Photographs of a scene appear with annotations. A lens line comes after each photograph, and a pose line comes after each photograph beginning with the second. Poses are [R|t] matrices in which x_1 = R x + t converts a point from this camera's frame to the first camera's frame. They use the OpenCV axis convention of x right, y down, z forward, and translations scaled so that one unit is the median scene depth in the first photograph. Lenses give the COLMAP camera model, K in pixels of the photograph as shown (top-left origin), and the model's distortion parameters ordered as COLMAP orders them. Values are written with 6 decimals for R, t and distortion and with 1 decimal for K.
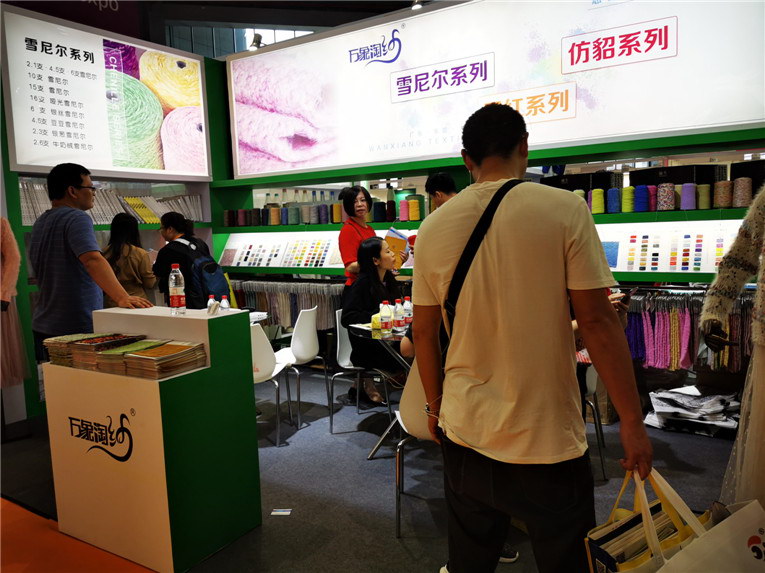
lens RADIAL K [[573.2, 0, 381.9], [0, 573.2, 295.6], [0, 0, 1]] dist [0.001614, -0.028868]
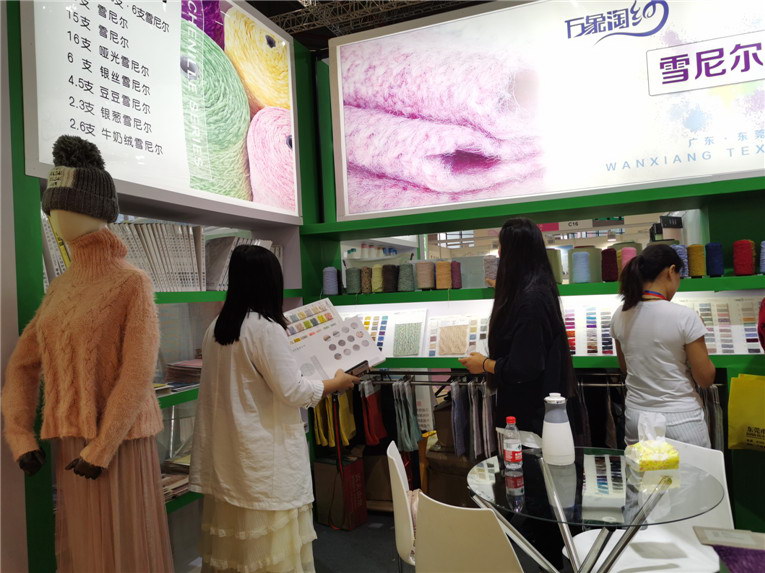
lens RADIAL K [[573.2, 0, 383.5], [0, 573.2, 294.1], [0, 0, 1]] dist [0.001614, -0.028868]
pose [[0.985755, -0.019267, 0.167079, -0.386741], [0.039879, 0.991863, -0.120906, -0.050737], [-0.163390, 0.125847, 0.978502, 0.448900]]
